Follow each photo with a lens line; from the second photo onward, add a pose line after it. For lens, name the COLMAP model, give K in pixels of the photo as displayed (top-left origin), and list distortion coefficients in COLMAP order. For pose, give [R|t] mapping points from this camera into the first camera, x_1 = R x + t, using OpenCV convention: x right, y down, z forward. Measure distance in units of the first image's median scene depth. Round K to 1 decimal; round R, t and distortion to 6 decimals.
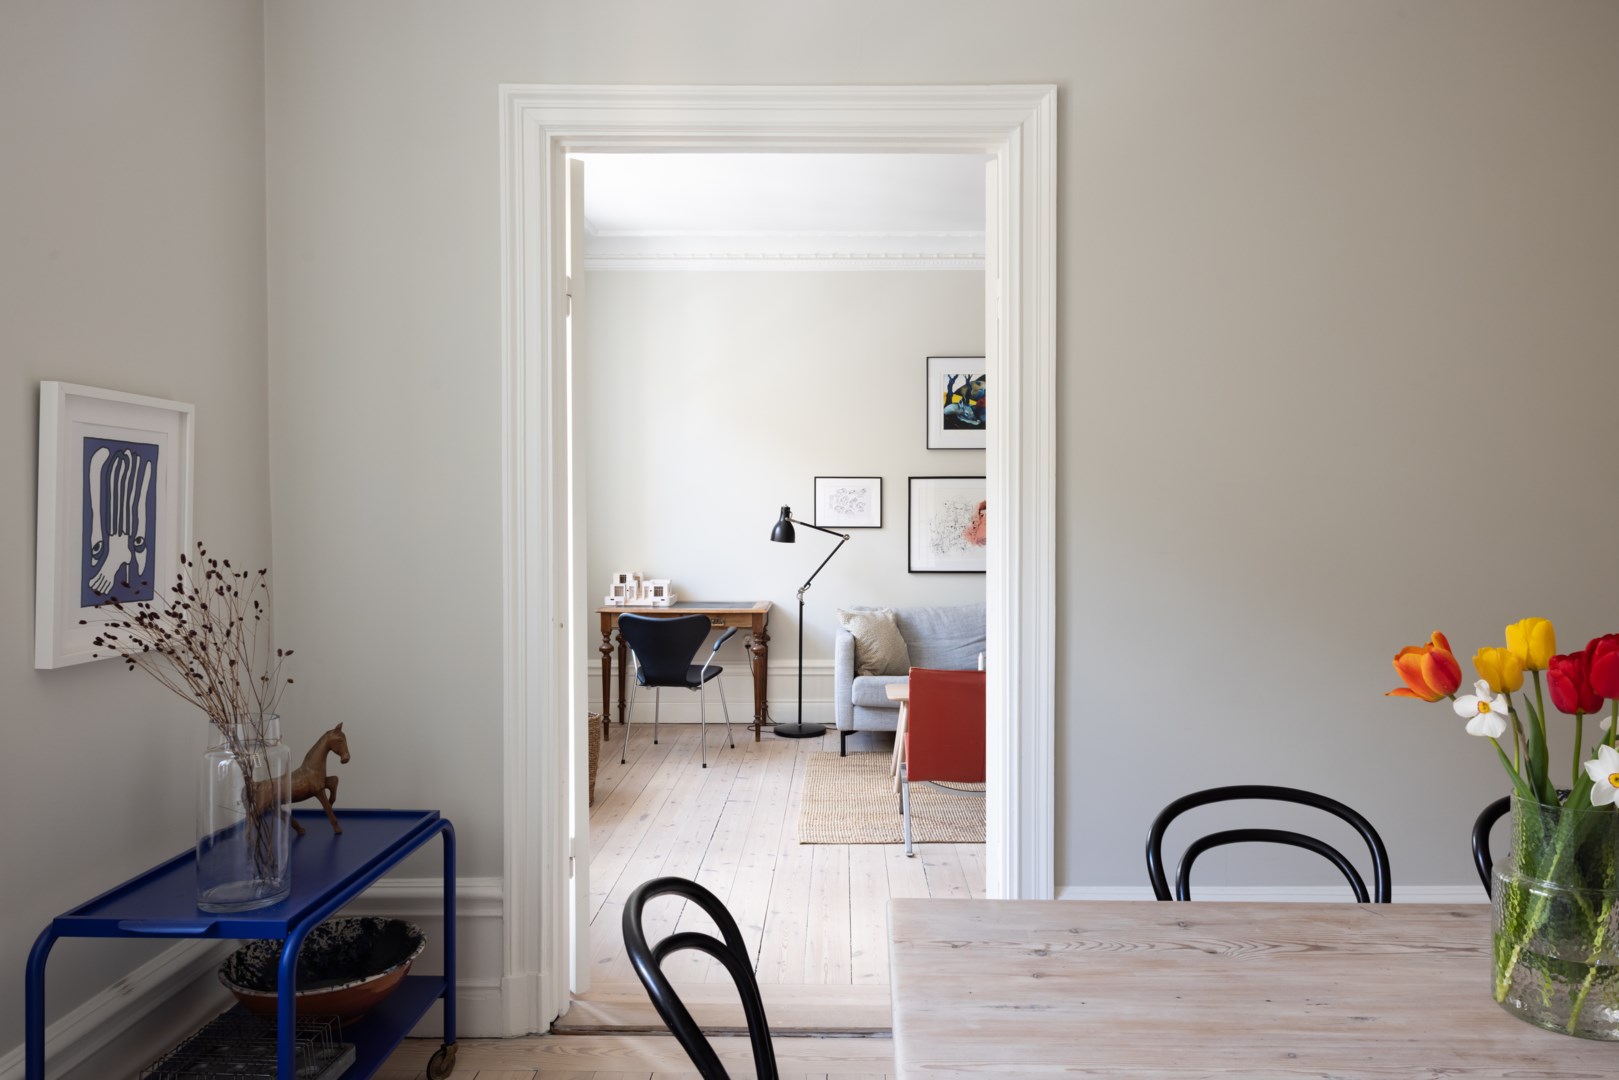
lens RADIAL K [[1105.3, 0, 824.7], [0, 1105.3, 526.2], [0, 0, 1]] dist [0.000611, -0.000267]
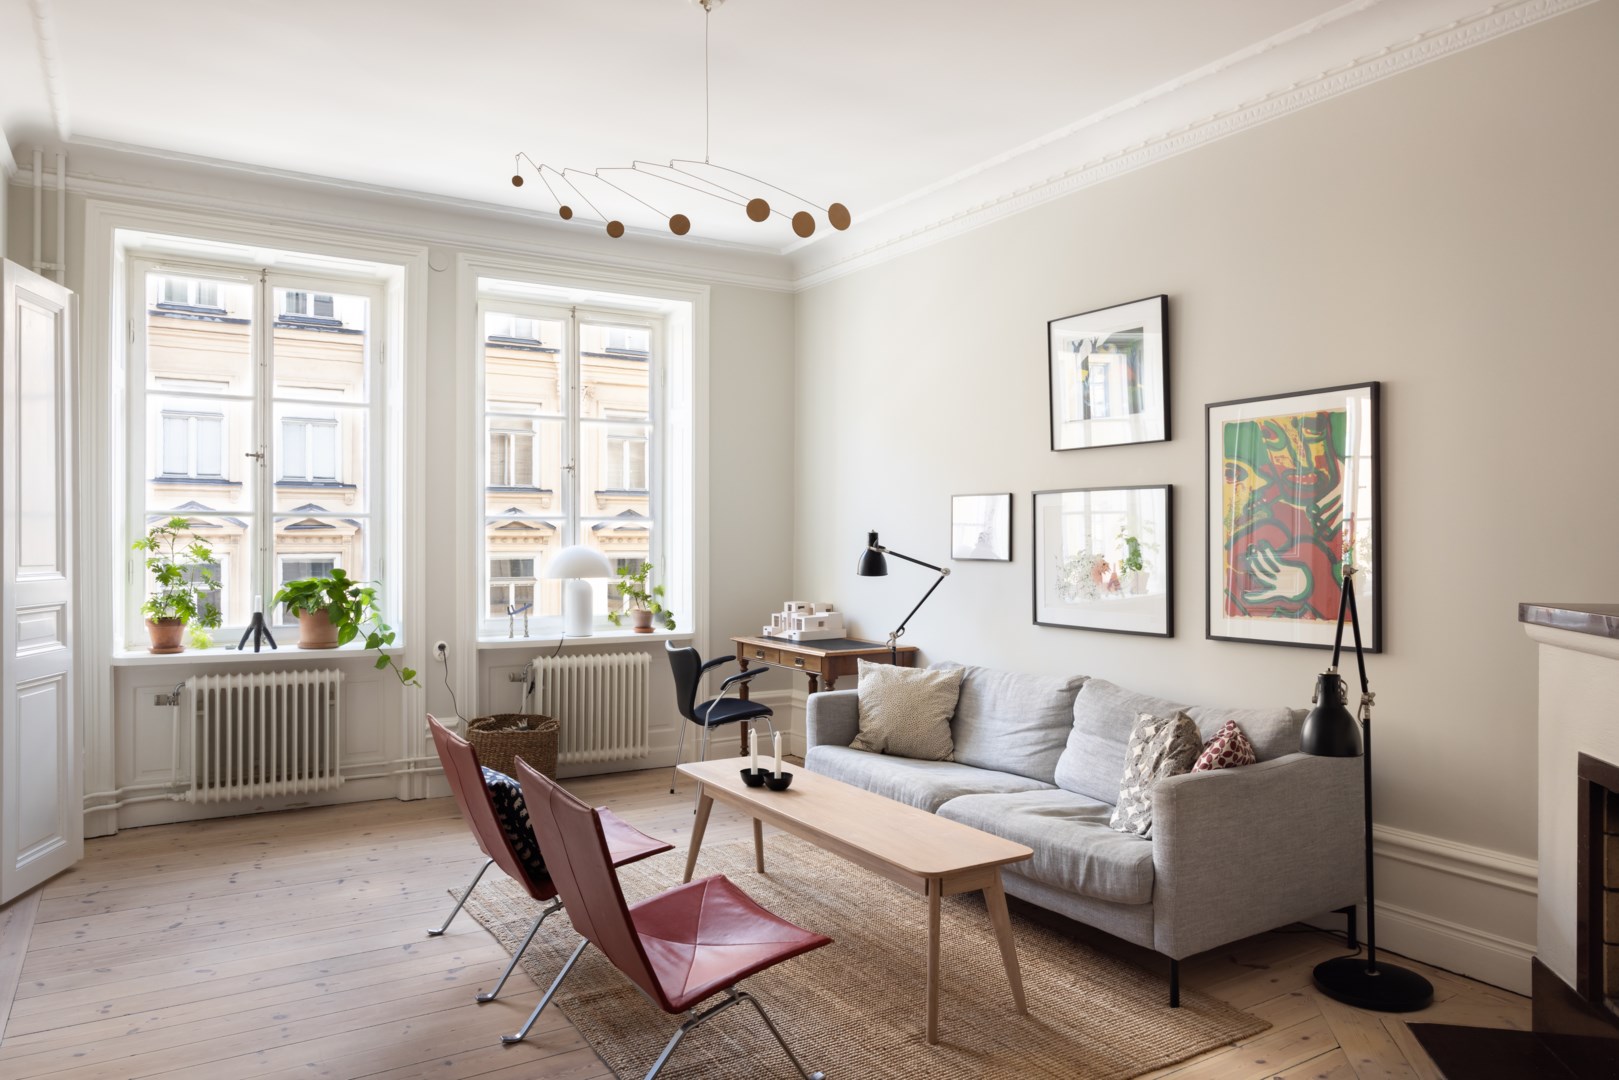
lens RADIAL K [[1105.3, 0, 811.4], [0, 1105.3, 534.2], [0, 0, 1]] dist [0.000611, -0.000267]
pose [[0.521093, -0.000885, -0.853499, 0.645002], [-0.012506, 0.999884, -0.008672, -0.008943], [0.853408, 0.015193, 0.521021, 0.524210]]
